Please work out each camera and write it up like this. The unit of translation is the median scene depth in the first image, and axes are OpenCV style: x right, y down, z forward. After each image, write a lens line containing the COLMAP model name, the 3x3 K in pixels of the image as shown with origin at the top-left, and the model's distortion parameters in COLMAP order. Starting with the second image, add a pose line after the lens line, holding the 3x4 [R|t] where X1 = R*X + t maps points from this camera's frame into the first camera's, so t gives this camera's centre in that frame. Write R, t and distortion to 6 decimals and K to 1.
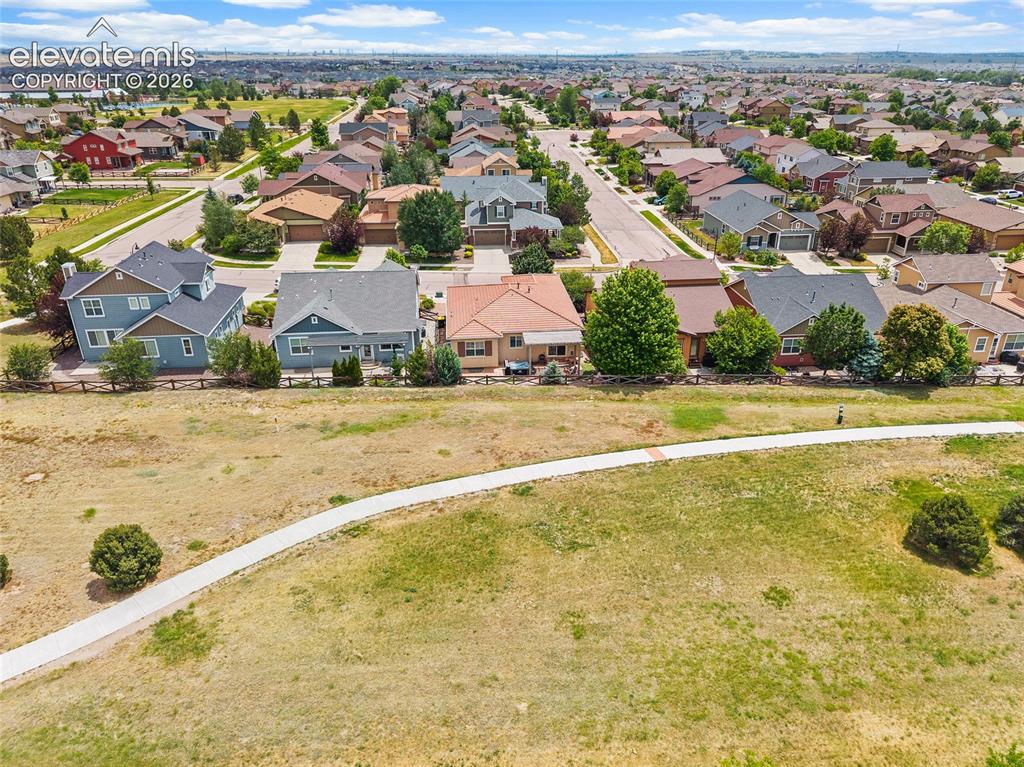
lens RADIAL K [[702.6, 0, 512.0], [0, 702.6, 383.5], [0, 0, 1]] dist [0.017177, -0.017622]
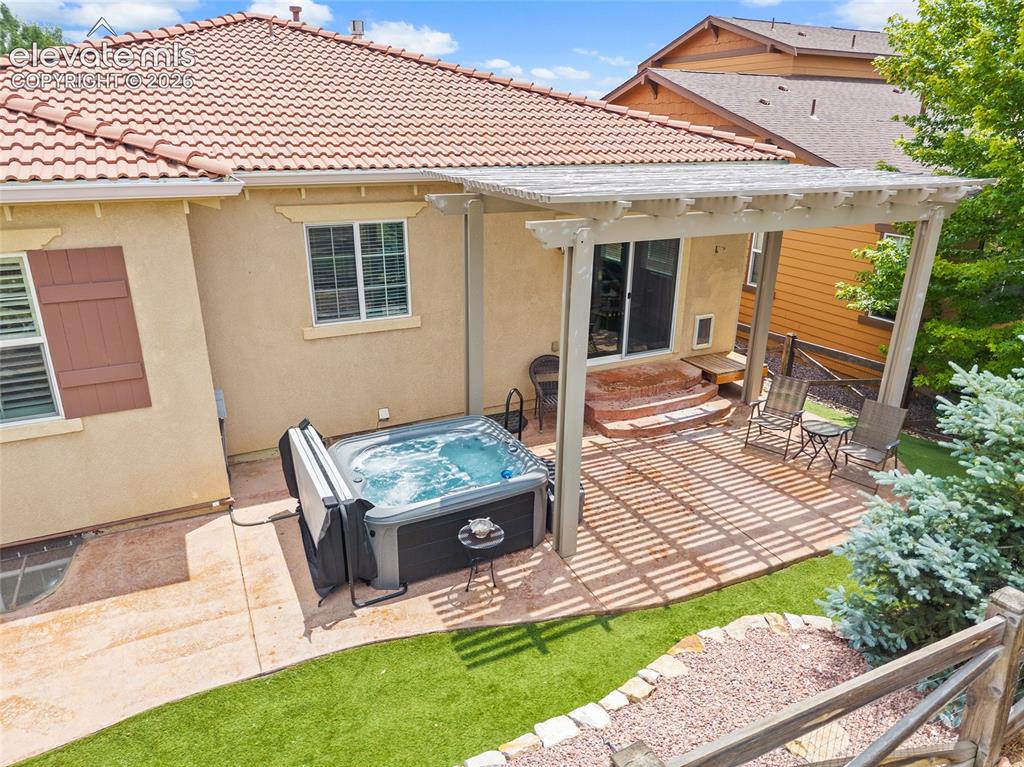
lens RADIAL K [[672.5, 0, 512.0], [0, 672.5, 383.5], [0, 0, 1]] dist [0.037886, -0.057078]
pose [[0.925551, -0.117198, 0.360029, -0.014744], [0.144285, 0.988312, -0.049205, -0.030871], [-0.350054, 0.097488, 0.931643, 0.893900]]
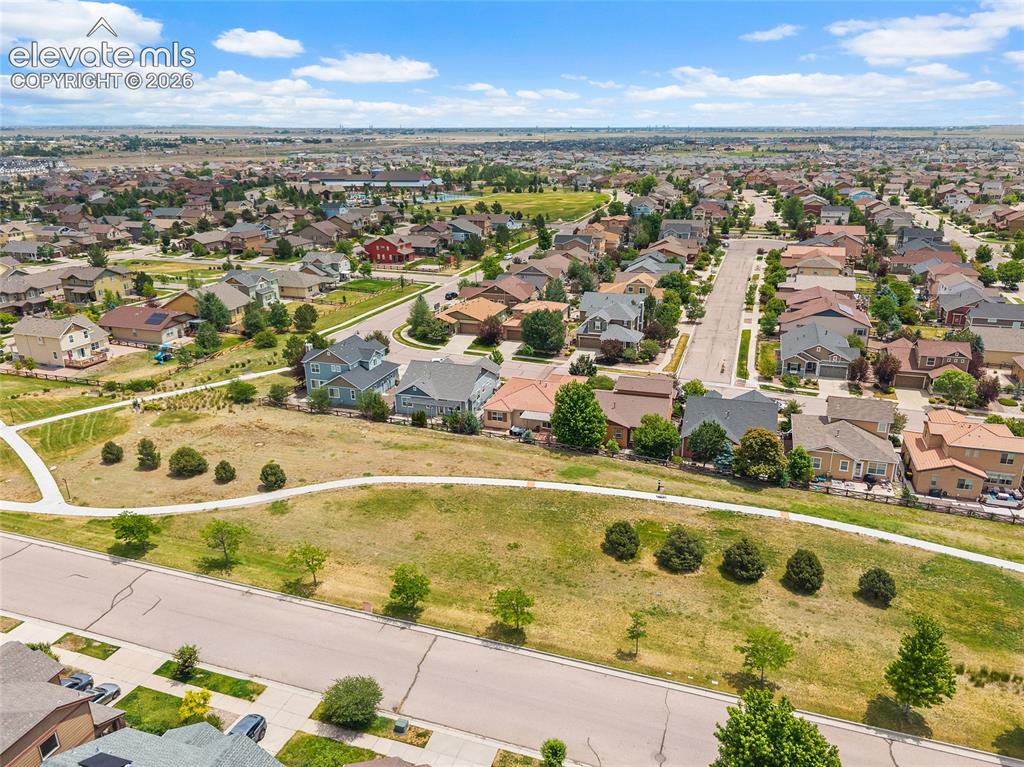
lens RADIAL K [[700.5, 0, 512.0], [0, 700.5, 383.5], [0, 0, 1]] dist [0.071301, -0.003216]
pose [[0.920706, 0.119722, -0.371438, 0.594377], [-0.155013, 0.985669, -0.066540, -0.022053], [0.358149, 0.118842, 0.926070, -0.555227]]
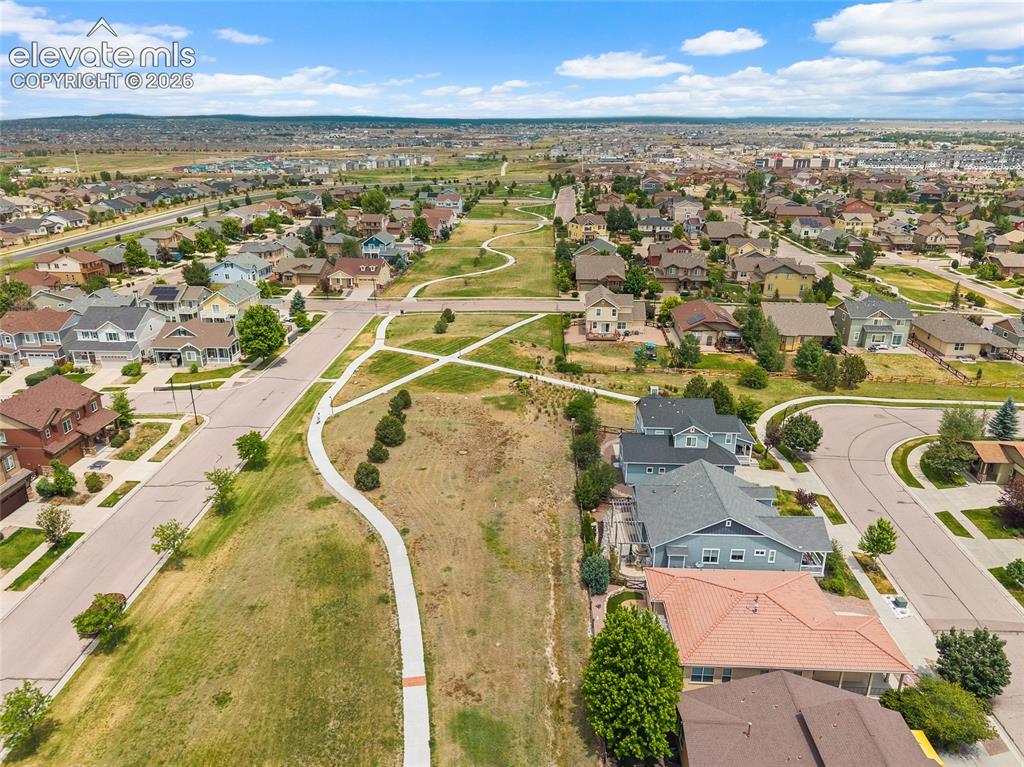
lens RADIAL K [[702.6, 0, 512.0], [0, 702.6, 383.5], [0, 0, 1]] dist [0.017177, -0.017622]
pose [[-0.115650, 0.339694, -0.933399, 0.795824], [-0.431231, 0.829355, 0.355259, -0.566742], [0.894799, 0.443596, 0.050572, 0.634342]]
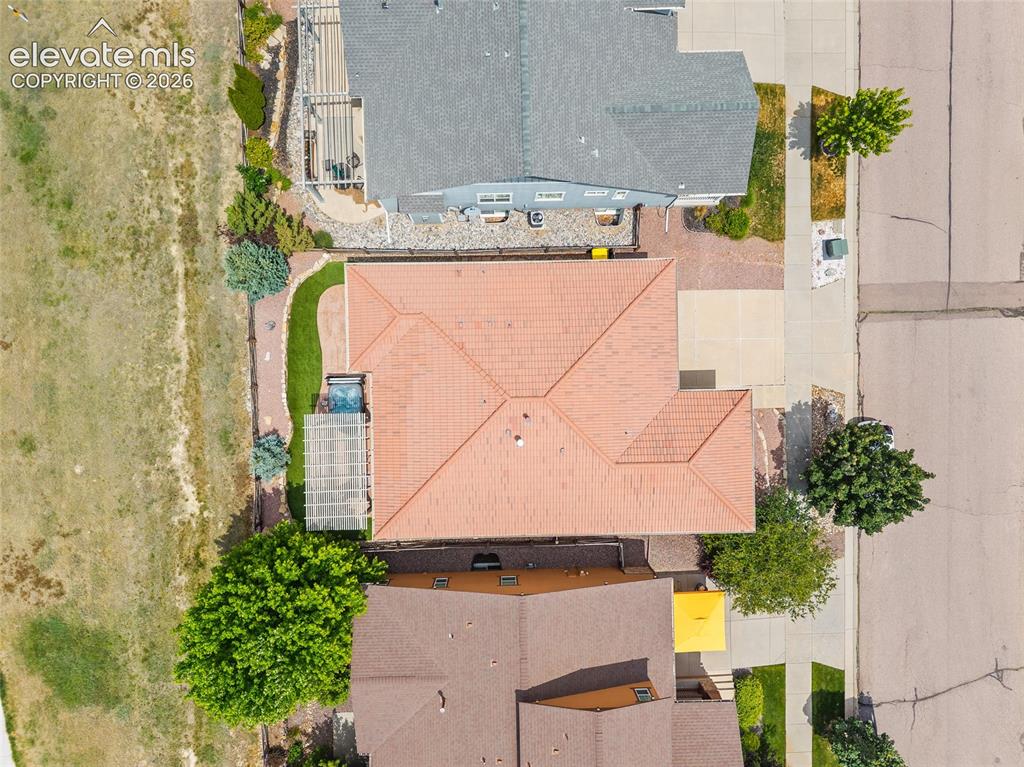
lens RADIAL K [[702.6, 0, 512.0], [0, 702.6, 383.5], [0, 0, 1]] dist [0.017177, -0.017622]
pose [[-0.053008, 0.998566, -0.007549, -0.008769], [-0.441351, -0.016646, 0.897180, -0.565589], [0.895768, 0.050890, 0.441600, 0.866046]]
